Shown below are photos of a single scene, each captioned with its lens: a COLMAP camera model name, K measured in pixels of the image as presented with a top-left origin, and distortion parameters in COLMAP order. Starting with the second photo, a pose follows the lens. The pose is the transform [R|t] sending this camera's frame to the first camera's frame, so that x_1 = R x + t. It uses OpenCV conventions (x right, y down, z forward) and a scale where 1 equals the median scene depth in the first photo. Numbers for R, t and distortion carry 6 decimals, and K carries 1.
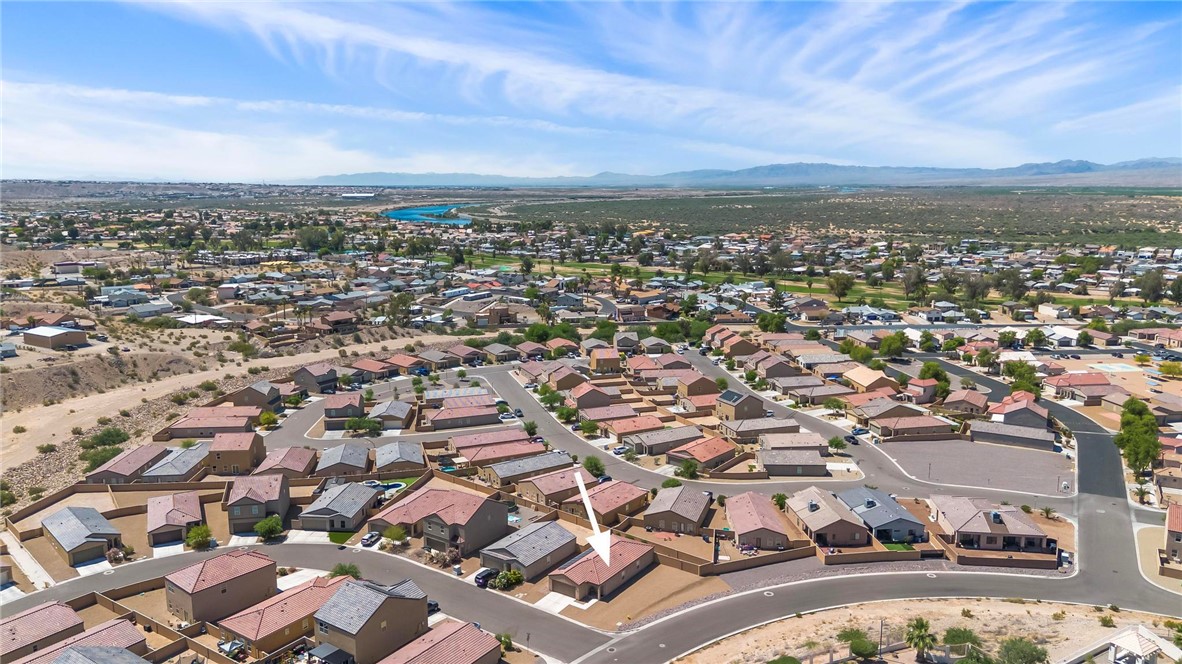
lens RADIAL K [[837.0, 0, 593.0], [0, 837.0, 333.0], [0, 0, 1]] dist [0.051582, -0.031580]
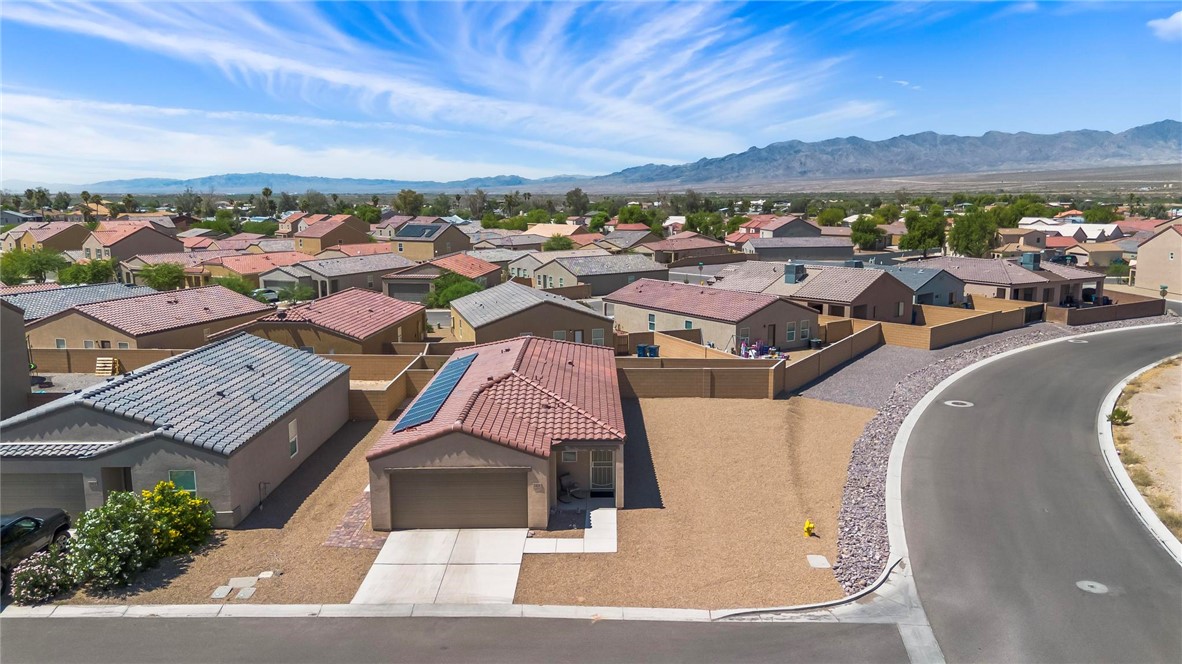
lens RADIAL K [[837.0, 0, 584.0], [0, 837.0, 322.5], [0, 0, 1]] dist [0.051582, -0.031580]
pose [[0.823772, -0.085594, 0.560423, -0.122091], [0.102784, 0.994703, 0.000838, 0.258016], [-0.557526, 0.056913, 0.828206, 0.788169]]
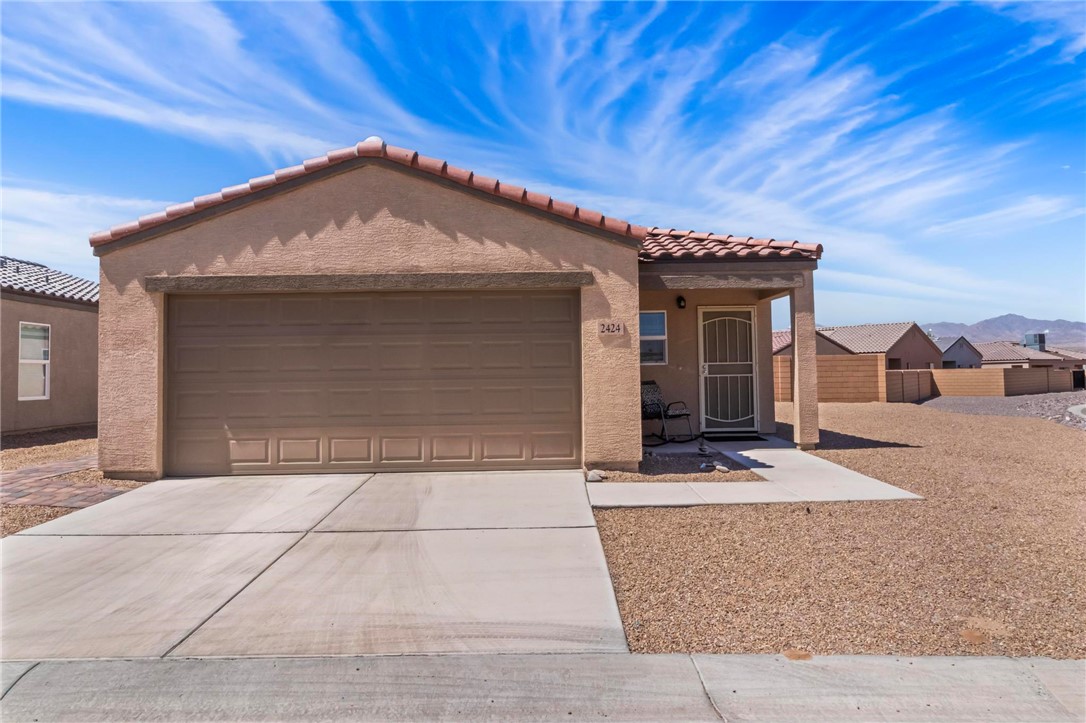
lens RADIAL K [[732.4, 0, 539.8], [0, 732.4, 355.2], [0, 0, 1]] dist [-0.011750, 0.019495]
pose [[0.811885, 0.011484, 0.583705, -0.057360], [0.119476, 0.975379, -0.185370, 0.310331], [-0.571462, 0.220238, 0.790523, 0.927363]]
